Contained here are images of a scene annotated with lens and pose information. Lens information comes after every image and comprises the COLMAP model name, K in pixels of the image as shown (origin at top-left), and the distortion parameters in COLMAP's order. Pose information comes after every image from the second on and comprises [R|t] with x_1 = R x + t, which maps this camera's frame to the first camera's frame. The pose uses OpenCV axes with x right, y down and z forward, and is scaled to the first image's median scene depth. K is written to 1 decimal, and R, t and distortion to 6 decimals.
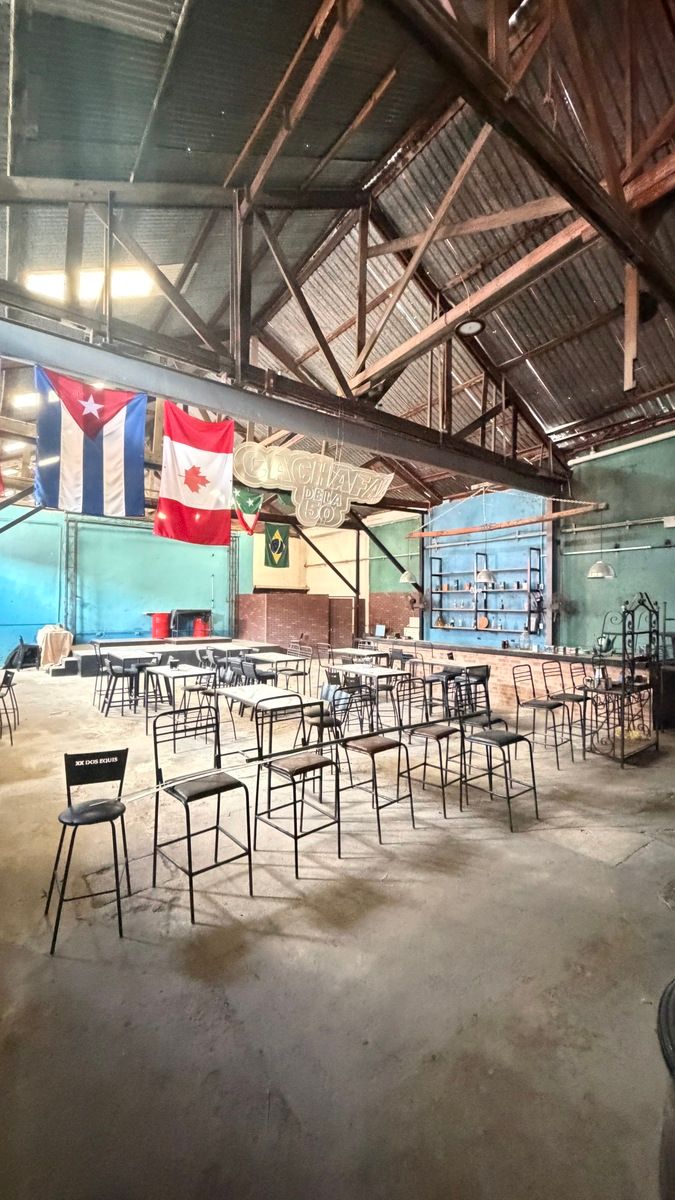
lens RADIAL K [[479.0, 0, 335.7], [0, 479.0, 597.2], [0, 0, 1]] dist [0.001099, -0.000096]
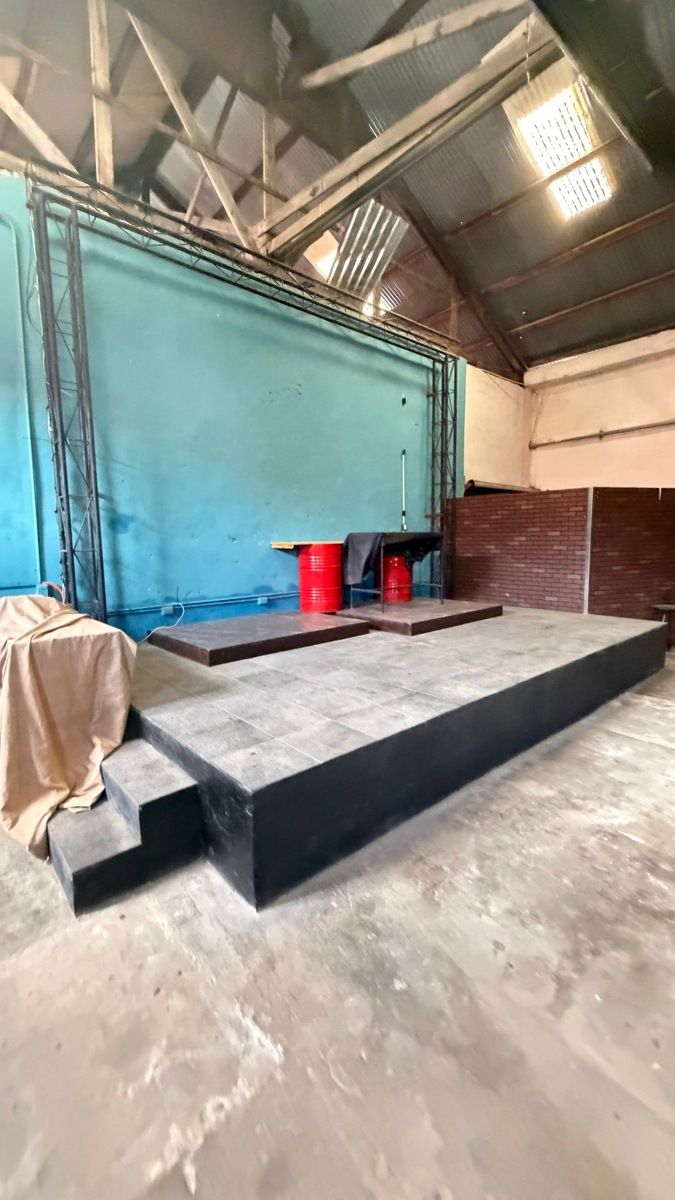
lens RADIAL K [[479.0, 0, 335.7], [0, 479.0, 597.2], [0, 0, 1]] dist [0.001099, -0.000096]
pose [[0.996875, -0.033241, 0.071667, -0.849892], [0.023851, 0.991474, 0.128101, 0.059312], [-0.075314, -0.125991, 0.989168, 1.400763]]
